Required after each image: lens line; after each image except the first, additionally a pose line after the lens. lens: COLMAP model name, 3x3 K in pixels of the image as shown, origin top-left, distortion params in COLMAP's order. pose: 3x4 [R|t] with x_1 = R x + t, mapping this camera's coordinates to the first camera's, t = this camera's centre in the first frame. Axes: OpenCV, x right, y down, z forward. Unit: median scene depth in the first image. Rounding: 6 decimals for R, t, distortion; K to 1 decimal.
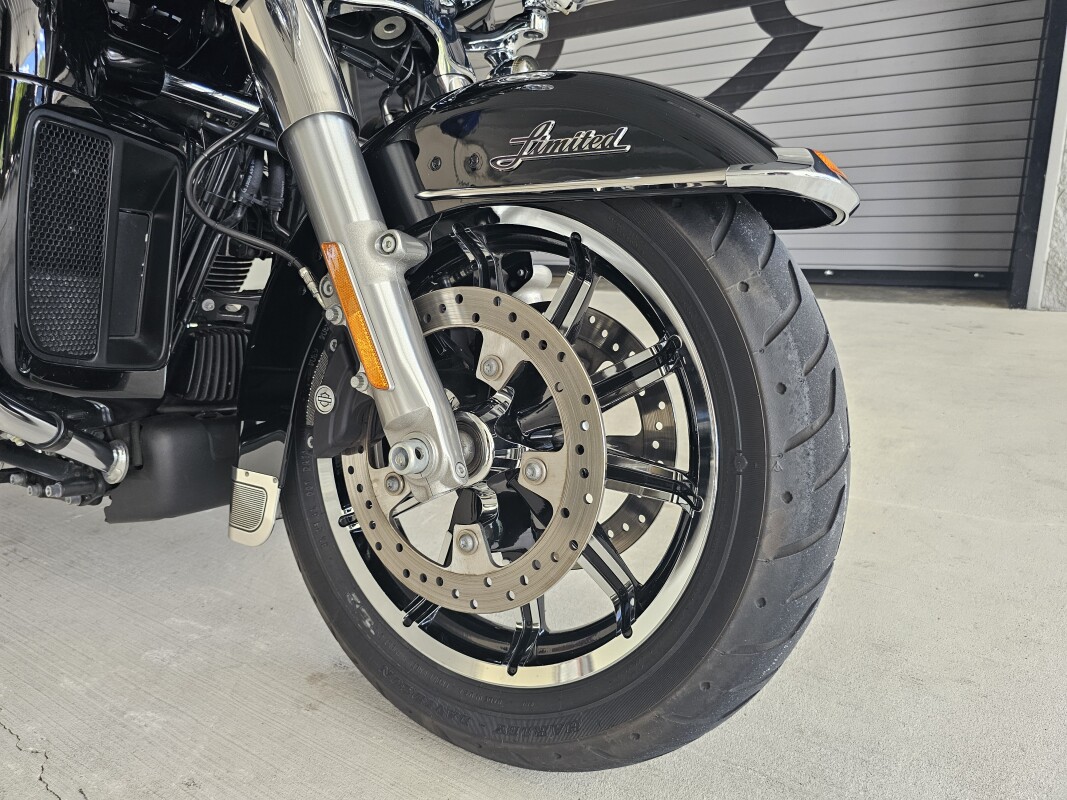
lens RADIAL K [[732.9, 0, 530.6], [0, 732.9, 387.4], [0, 0, 1]] dist [0.006683, -0.002712]
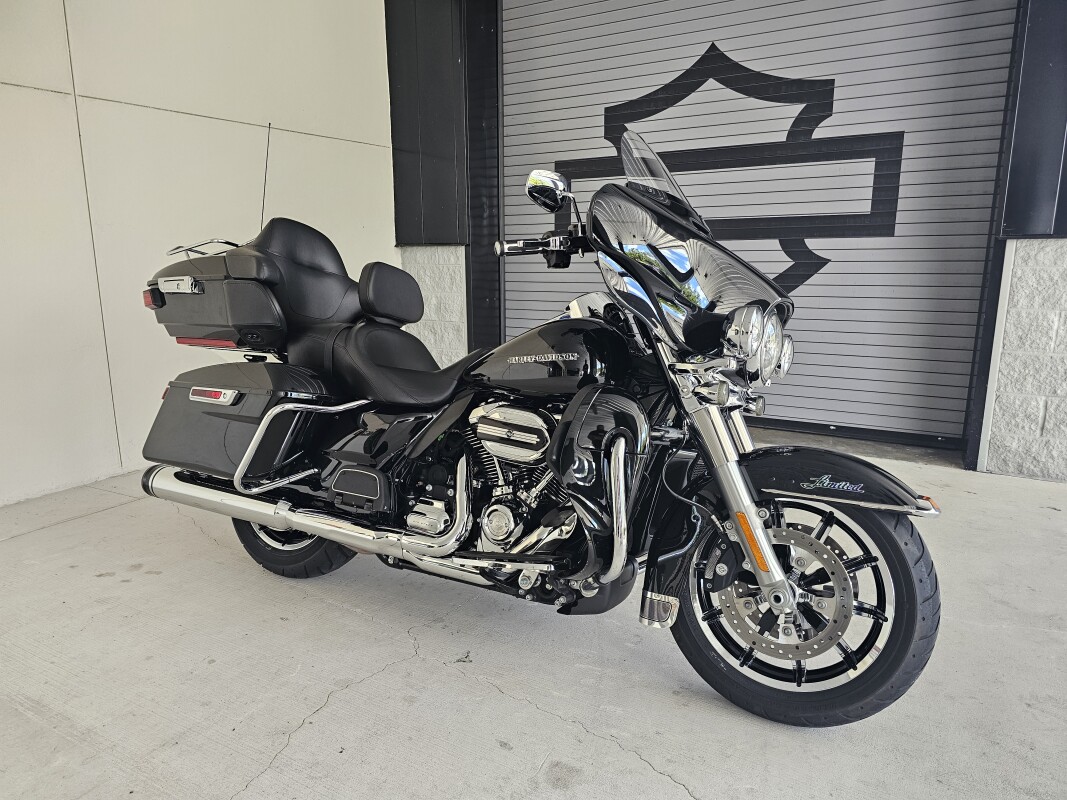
lens RADIAL K [[713.1, 0, 533.5], [0, 713.1, 400.0], [0, 0, 1]] dist [0.042901, -0.045943]
pose [[0.997588, 0.039486, 0.057088, -1.078055], [-0.034066, 0.995084, -0.092987, -0.307459], [-0.060479, 0.090818, 0.994029, -1.416841]]
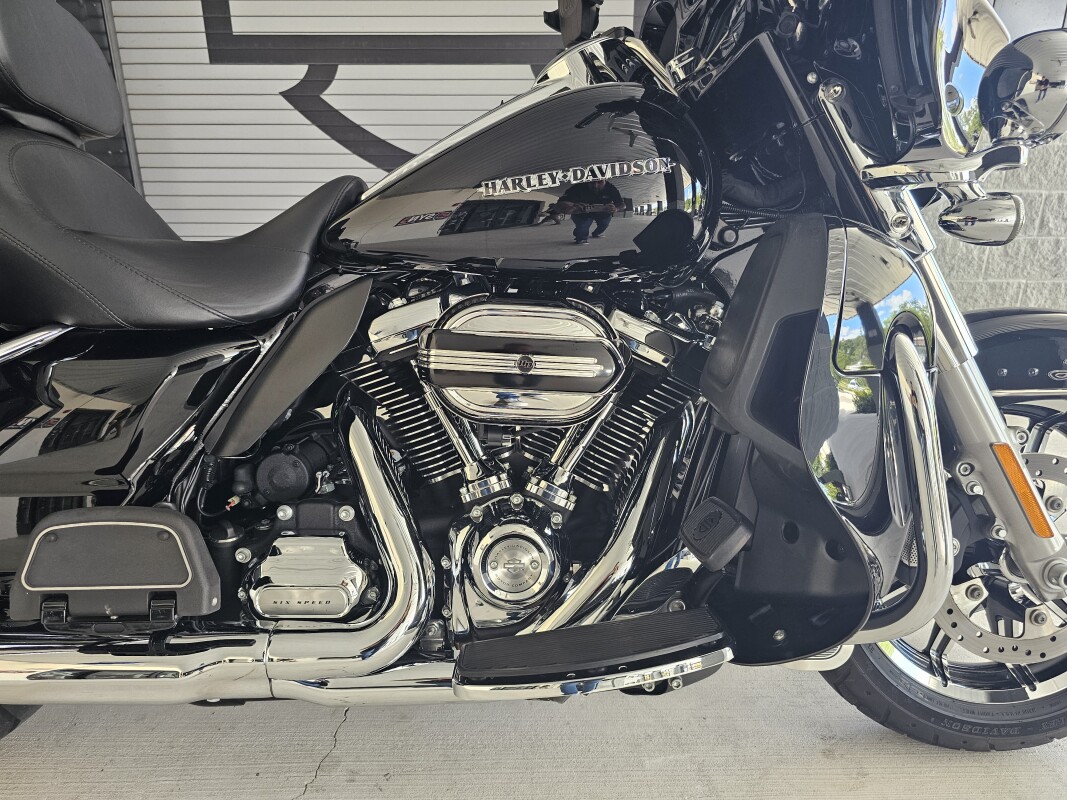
lens RADIAL K [[713.1, 0, 533.5], [0, 713.1, 400.0], [0, 0, 1]] dist [0.042901, -0.045943]
pose [[0.827963, -0.143482, 0.542116, -1.629890], [0.113672, 0.989586, 0.088304, -0.469439], [-0.549140, -0.011489, 0.835651, 0.309422]]
